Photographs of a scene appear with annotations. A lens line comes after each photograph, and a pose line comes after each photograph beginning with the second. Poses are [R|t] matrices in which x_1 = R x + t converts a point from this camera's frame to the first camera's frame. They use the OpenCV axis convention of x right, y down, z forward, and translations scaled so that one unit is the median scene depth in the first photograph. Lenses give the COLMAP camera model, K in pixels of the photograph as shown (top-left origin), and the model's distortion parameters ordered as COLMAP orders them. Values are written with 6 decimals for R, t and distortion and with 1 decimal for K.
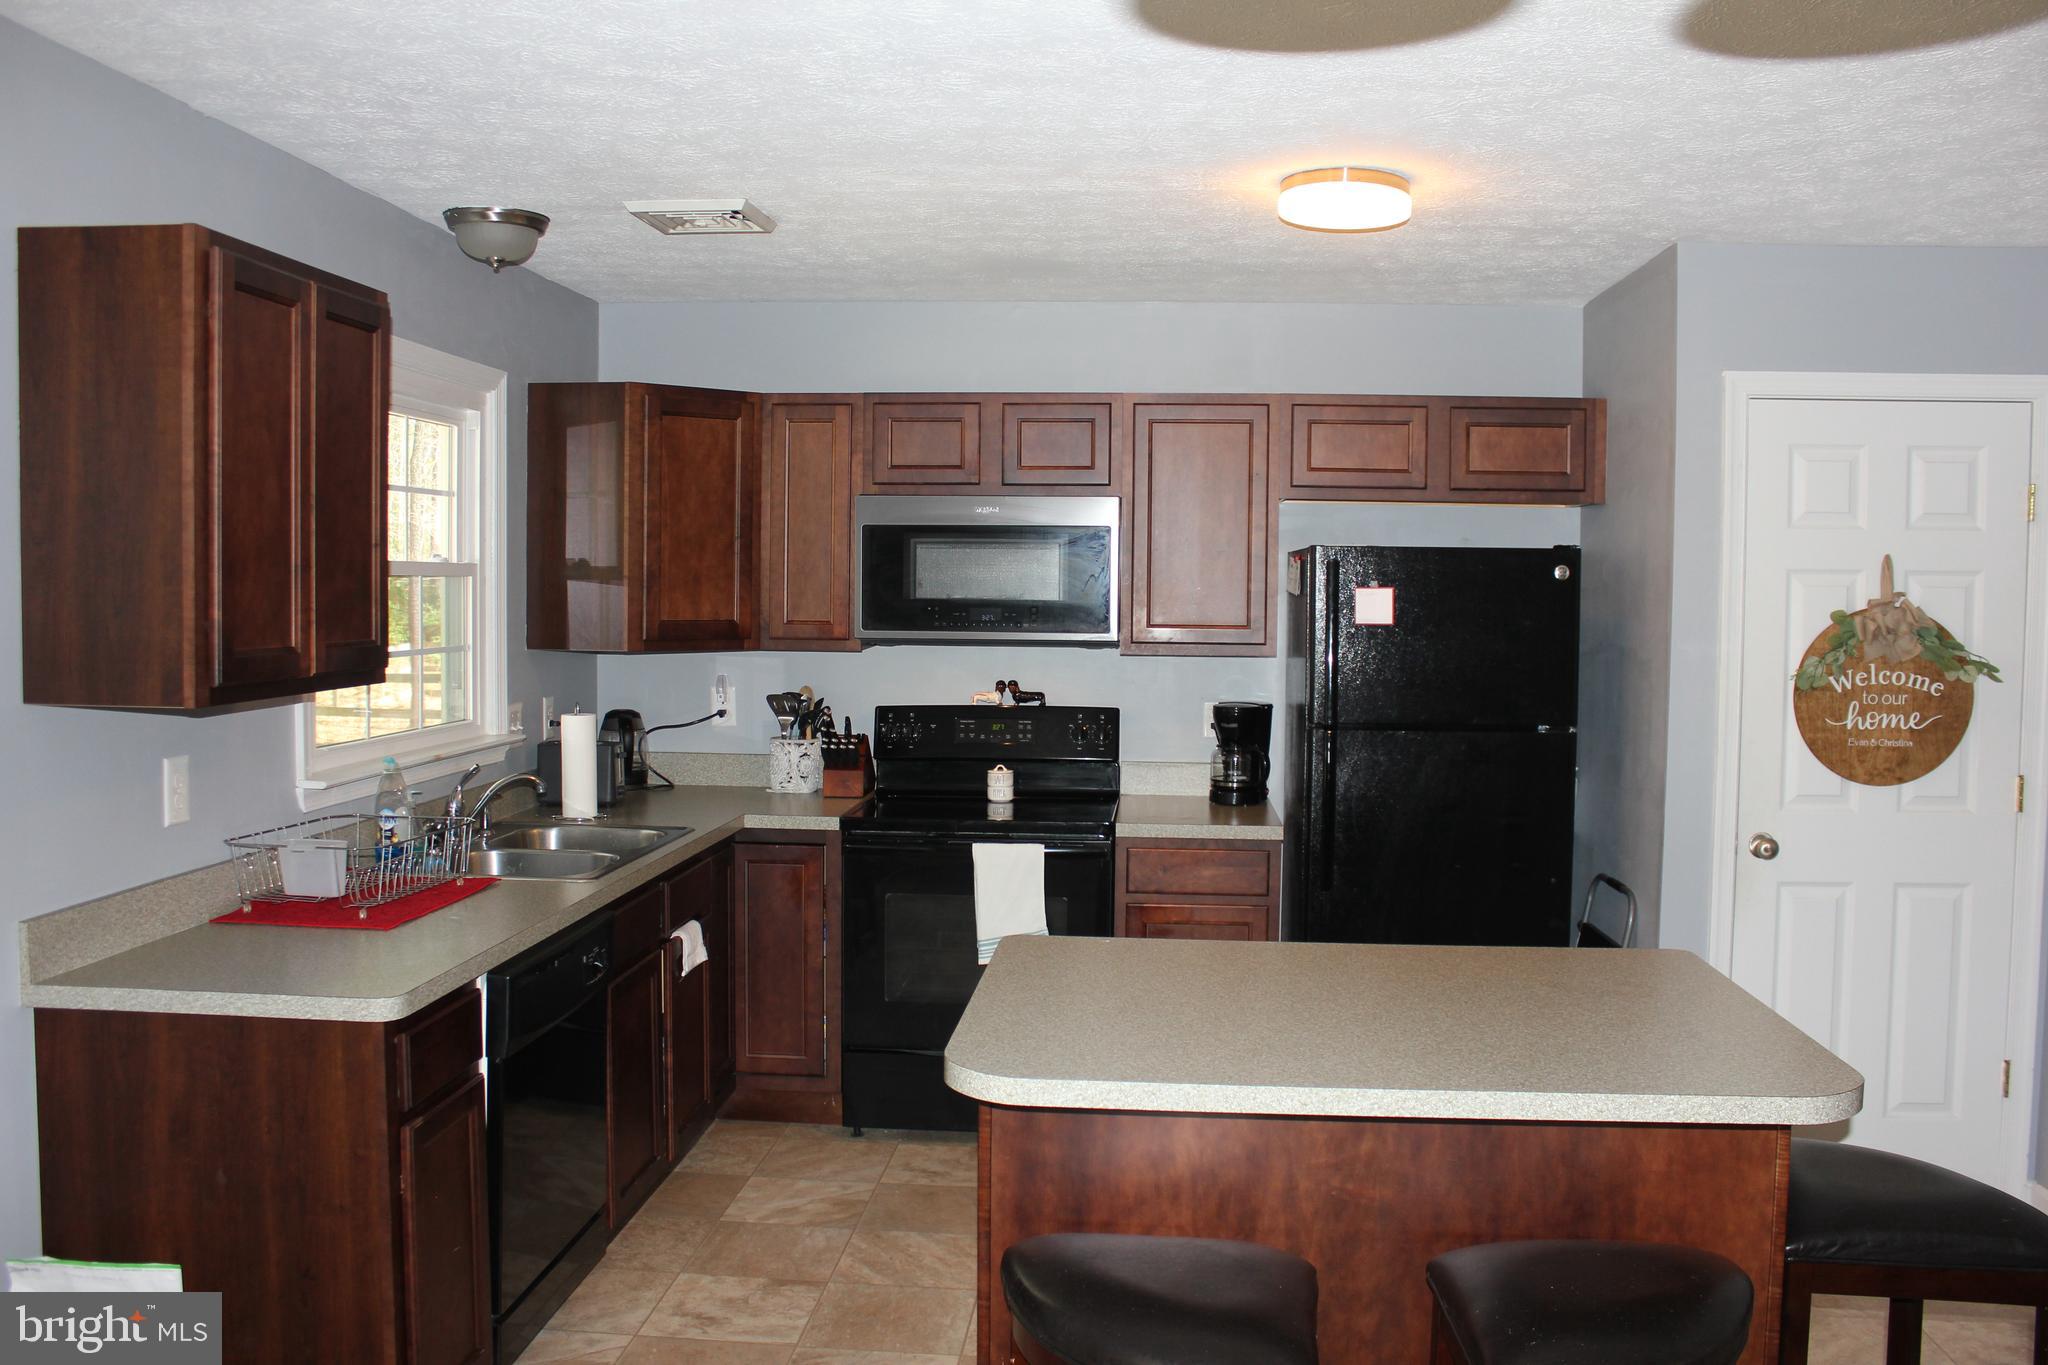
lens RADIAL K [[1723.7, 0, 1041.1], [0, 1723.7, 688.0], [0, 0, 1]] dist [-0.150617, 0.119139]
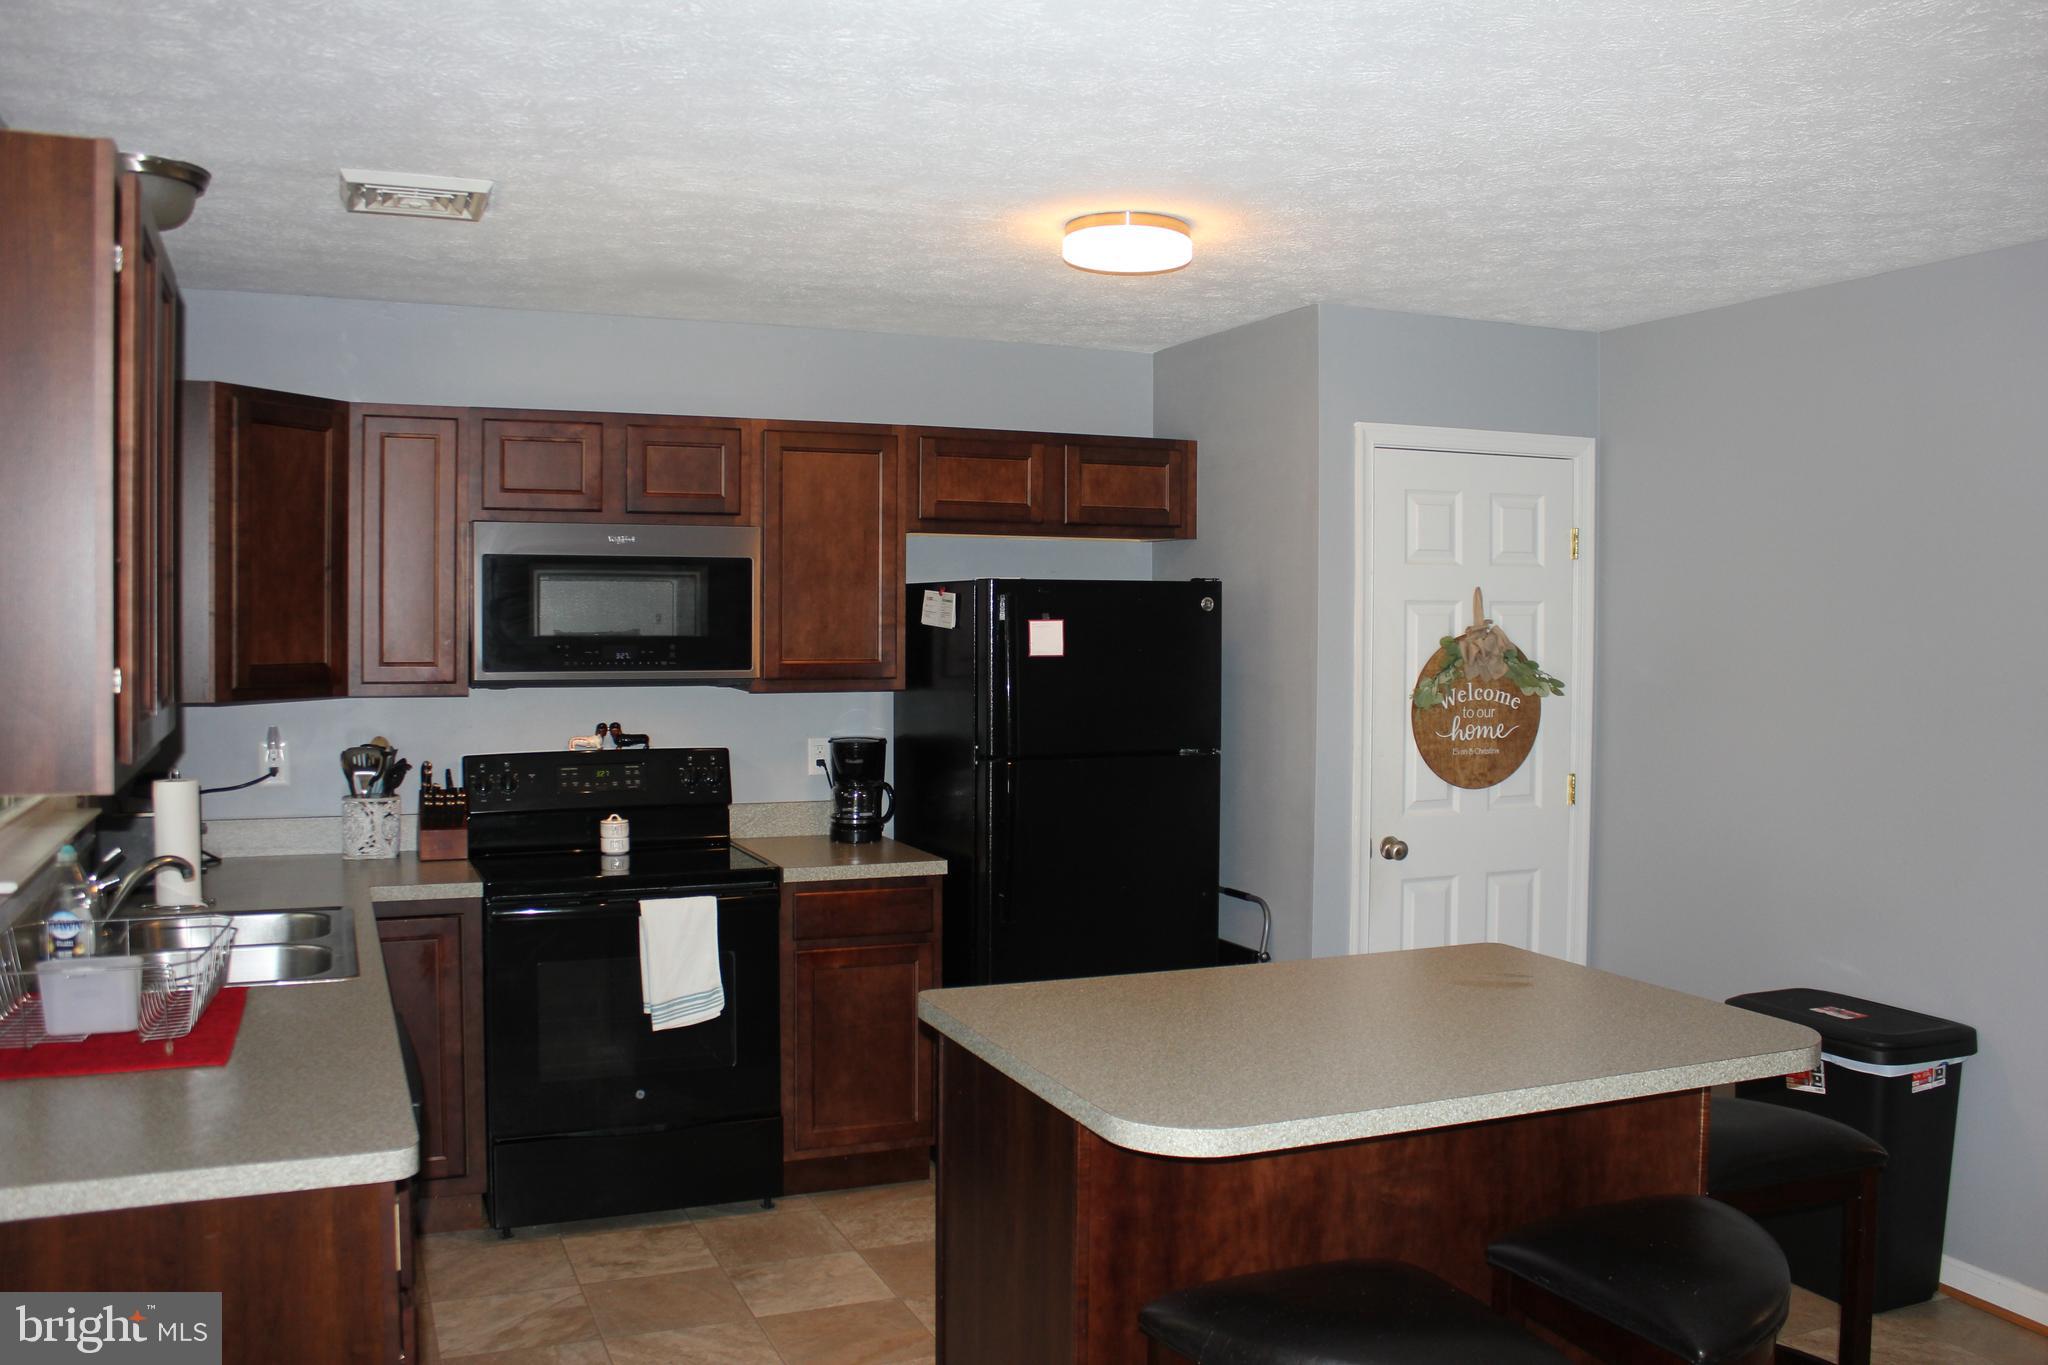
lens RADIAL K [[1723.7, 0, 1029.6], [0, 1723.7, 688.2], [0, 0, 1]] dist [-0.150617, 0.119139]
pose [[0.888282, -0.023827, 0.458681, -0.303261], [0.031469, 0.999464, -0.009024, -0.009614], [-0.458220, 0.022450, 0.888555, 0.100202]]
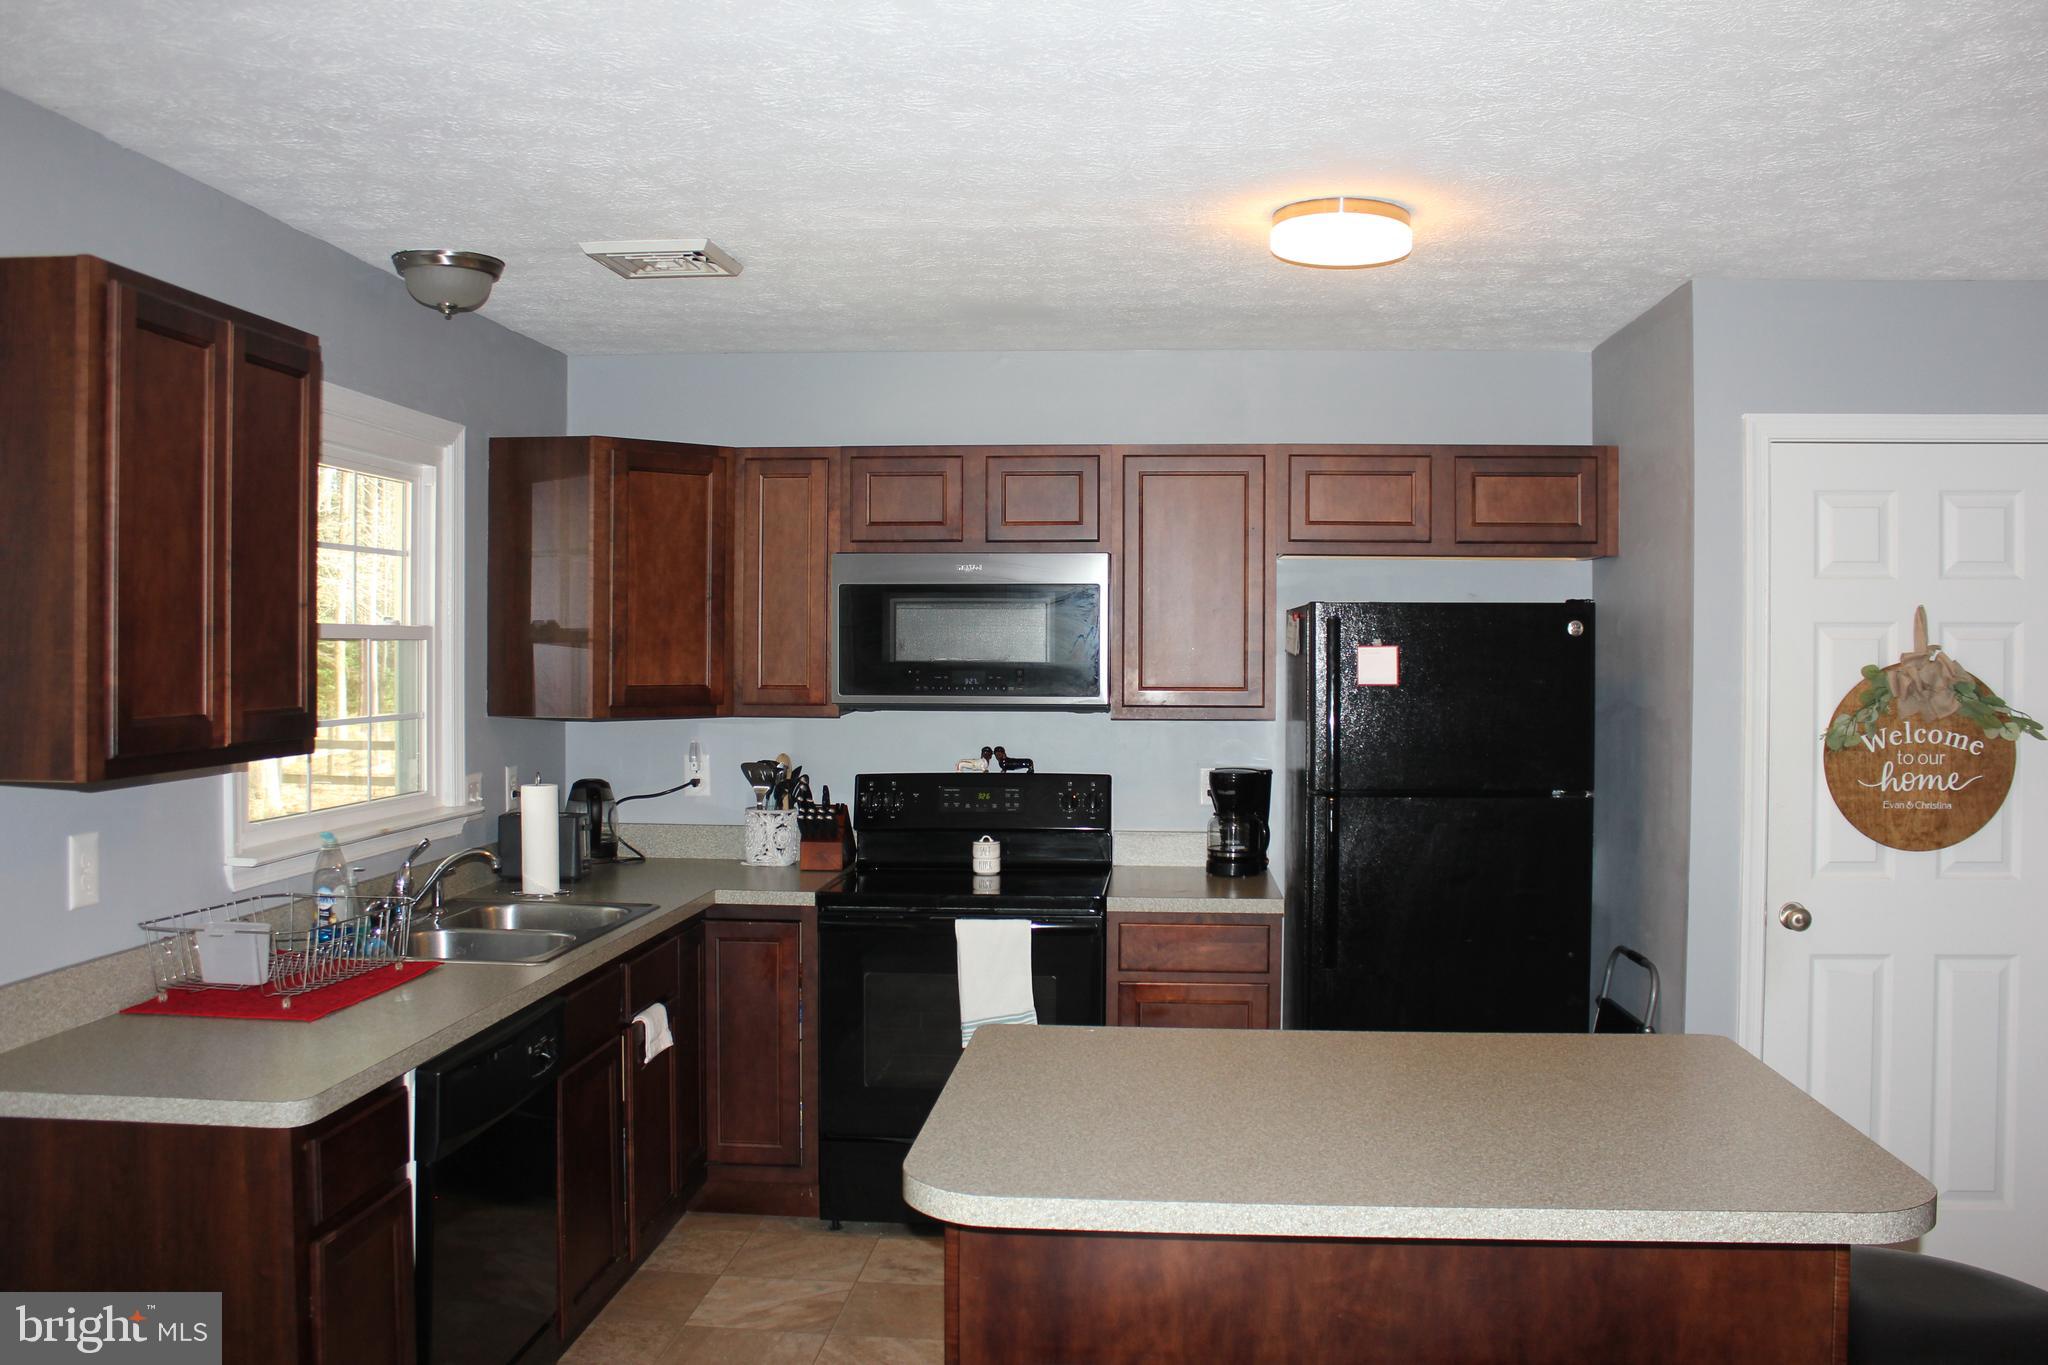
lens RADIAL K [[1723.7, 0, 1040.6], [0, 1723.7, 688.9], [0, 0, 1]] dist [-0.150617, 0.119139]
pose [[0.999977, -0.006443, -0.002040, 0.010881], [0.006364, 0.999307, -0.036669, -0.001472], [0.002275, 0.036655, 0.999325, 0.058161]]
